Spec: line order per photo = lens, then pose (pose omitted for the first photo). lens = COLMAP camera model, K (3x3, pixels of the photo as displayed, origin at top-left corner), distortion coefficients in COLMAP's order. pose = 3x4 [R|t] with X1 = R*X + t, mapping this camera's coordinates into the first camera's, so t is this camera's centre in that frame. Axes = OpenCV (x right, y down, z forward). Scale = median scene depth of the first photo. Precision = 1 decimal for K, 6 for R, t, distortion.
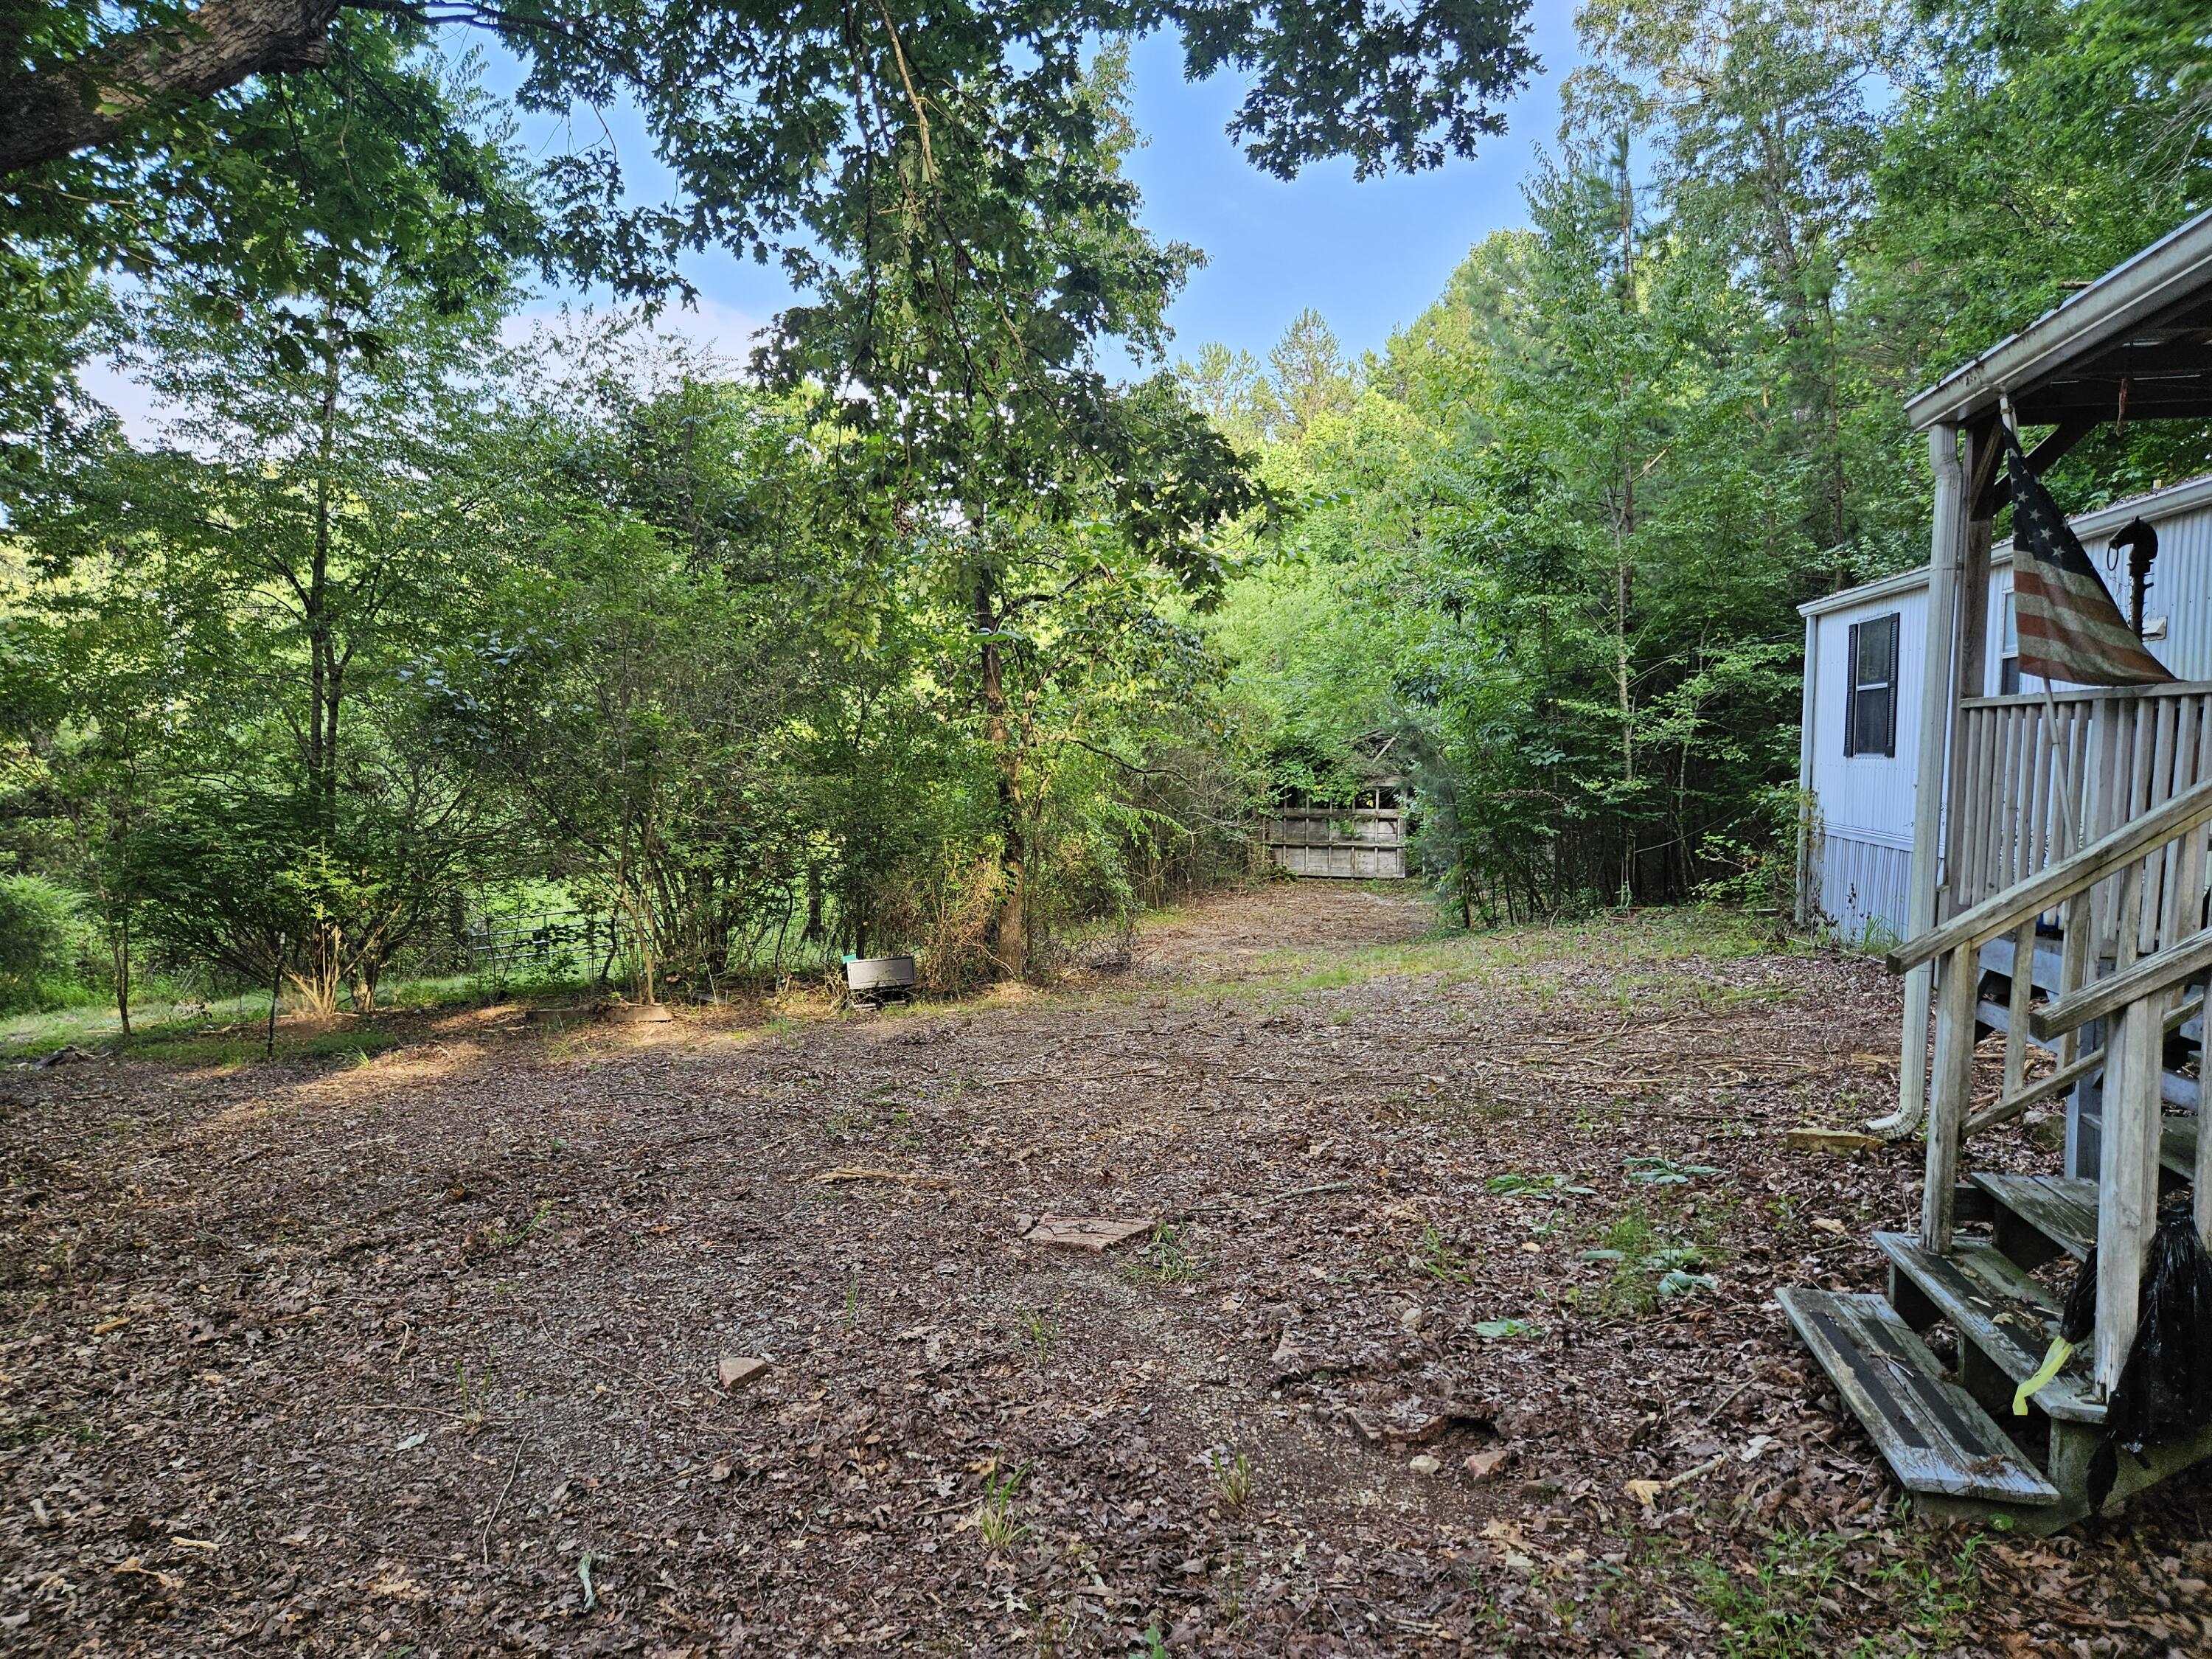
lens RADIAL K [[1488.6, 0, 1105.3], [0, 1488.6, 833.7], [0, 0, 1]] dist [0.033582, -0.013509]
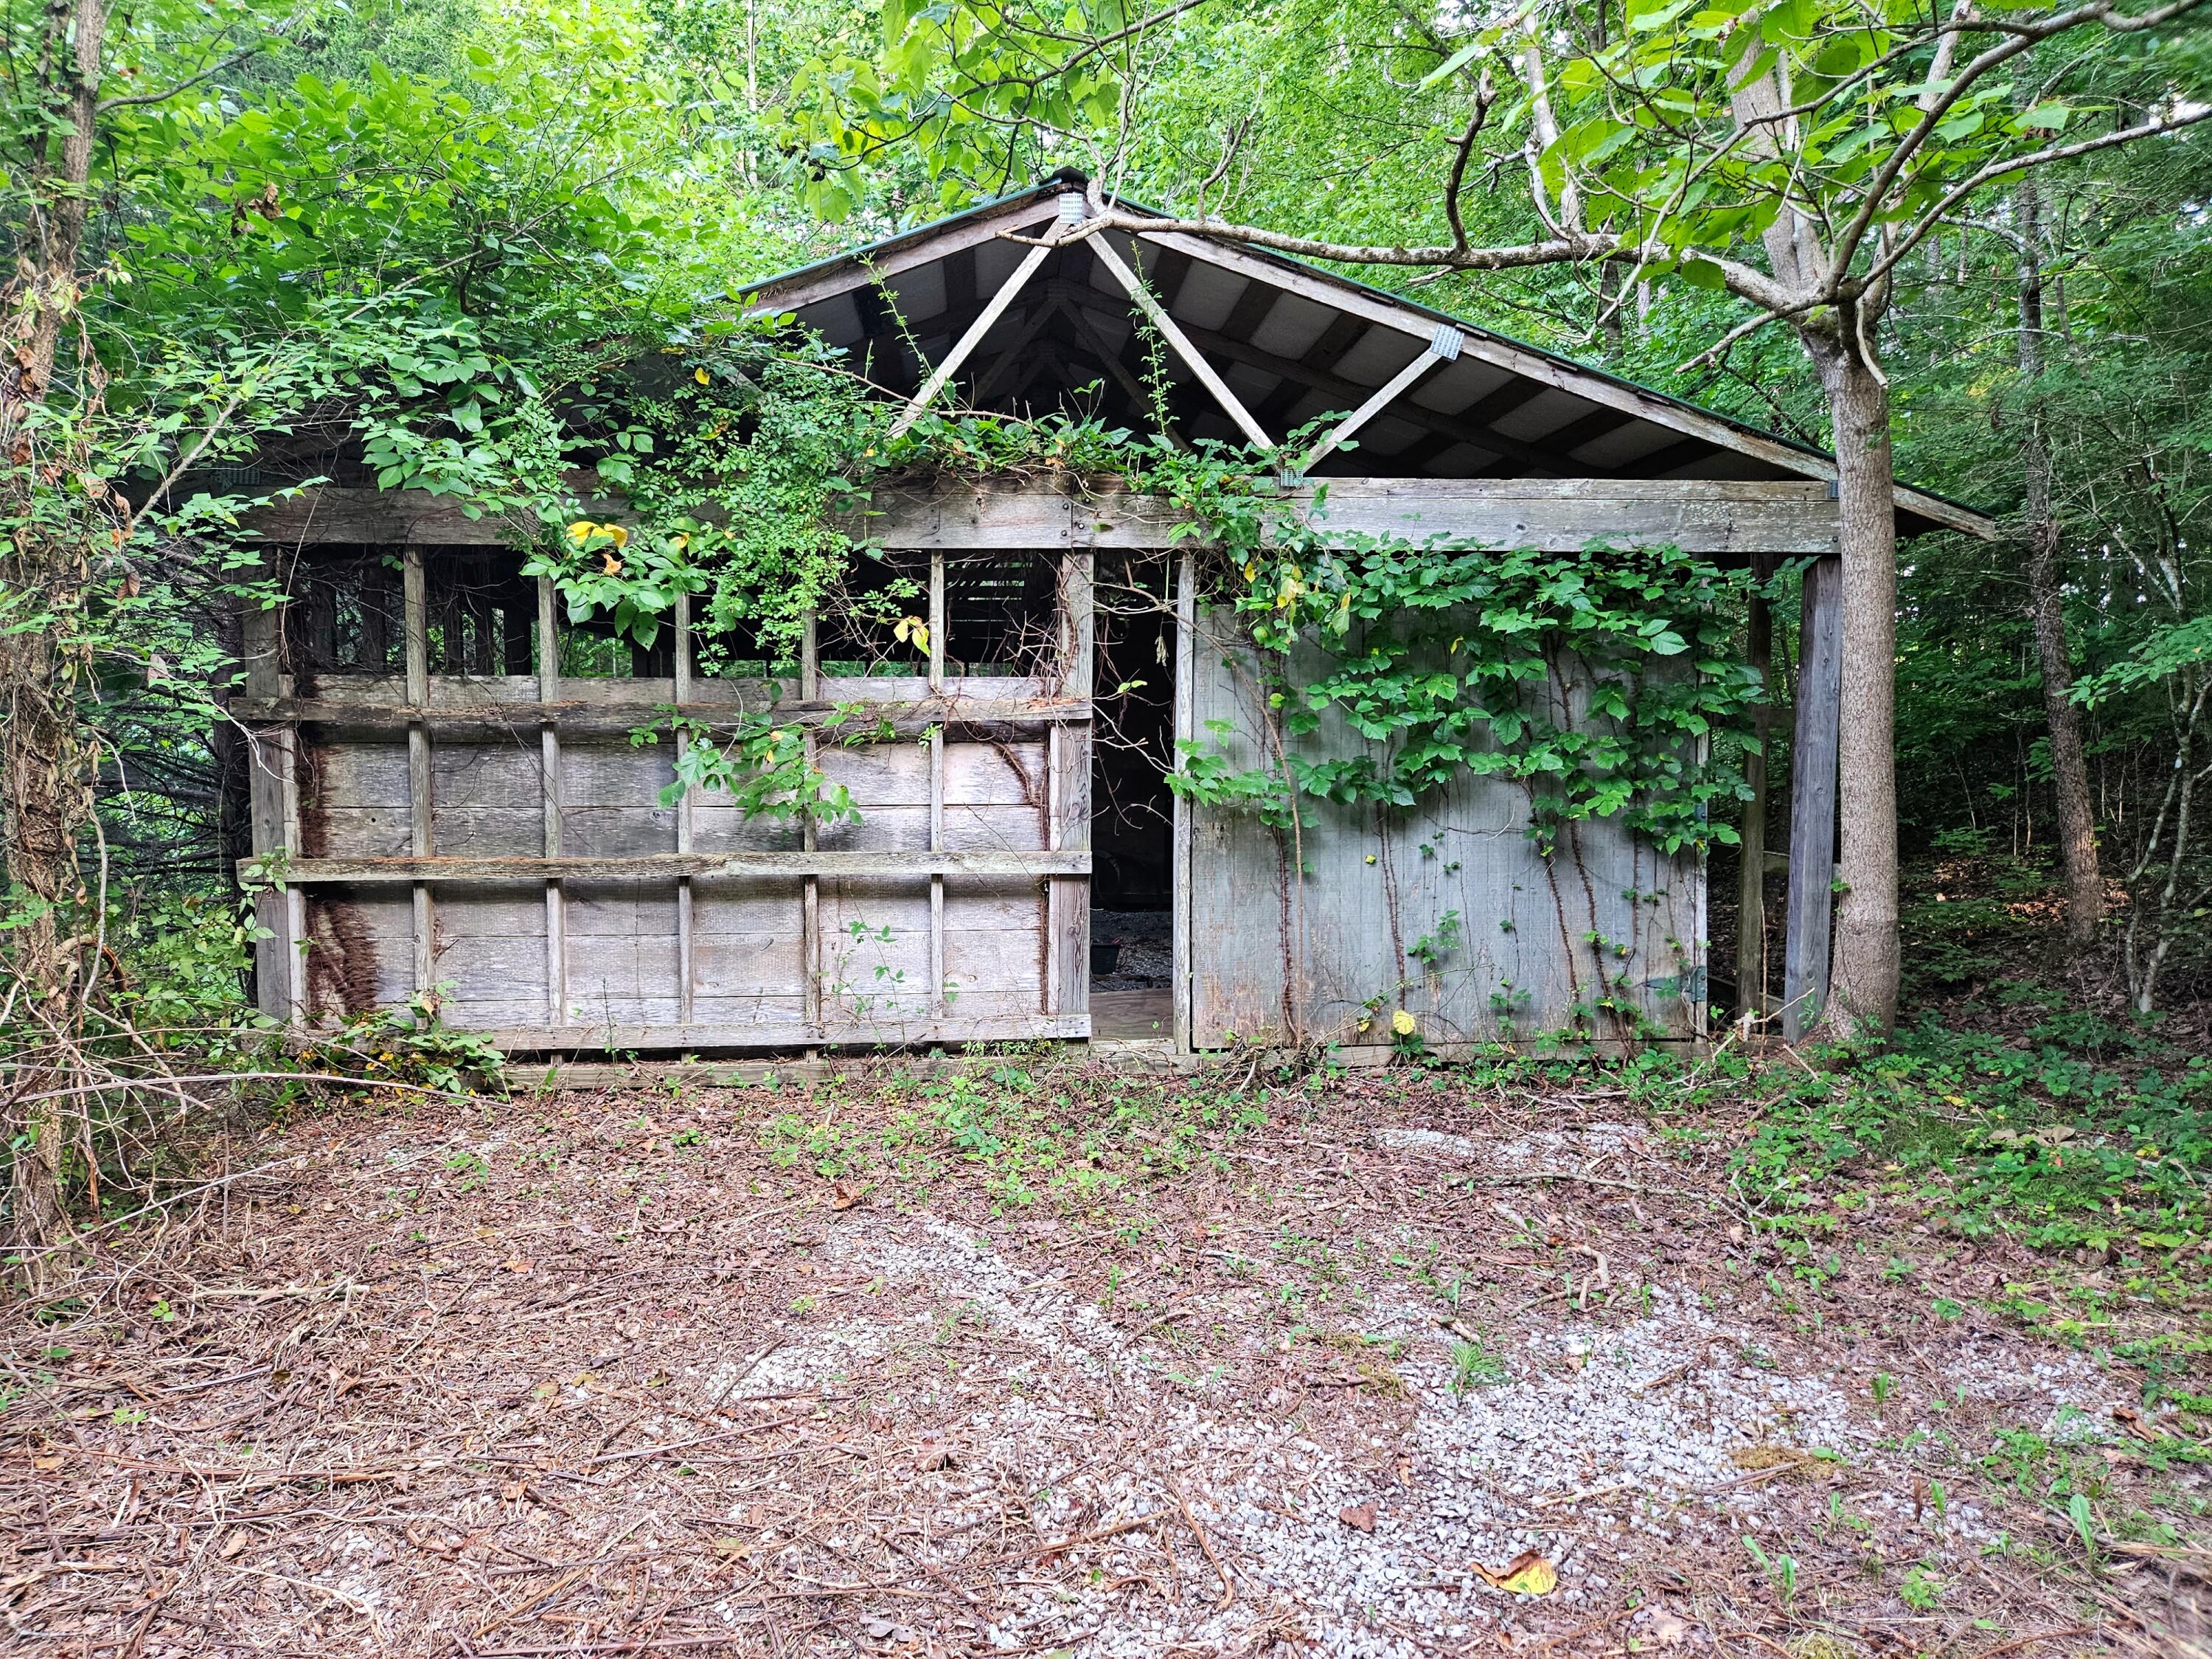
lens RADIAL K [[1488.6, 0, 1103.8], [0, 1488.6, 829.0], [0, 0, 1]] dist [0.033582, -0.013509]
pose [[0.907066, -0.028809, 0.420003, 0.121941], [0.034380, 0.999393, -0.005698, 0.004323], [-0.419583, 0.019608, 0.907505, 0.819277]]
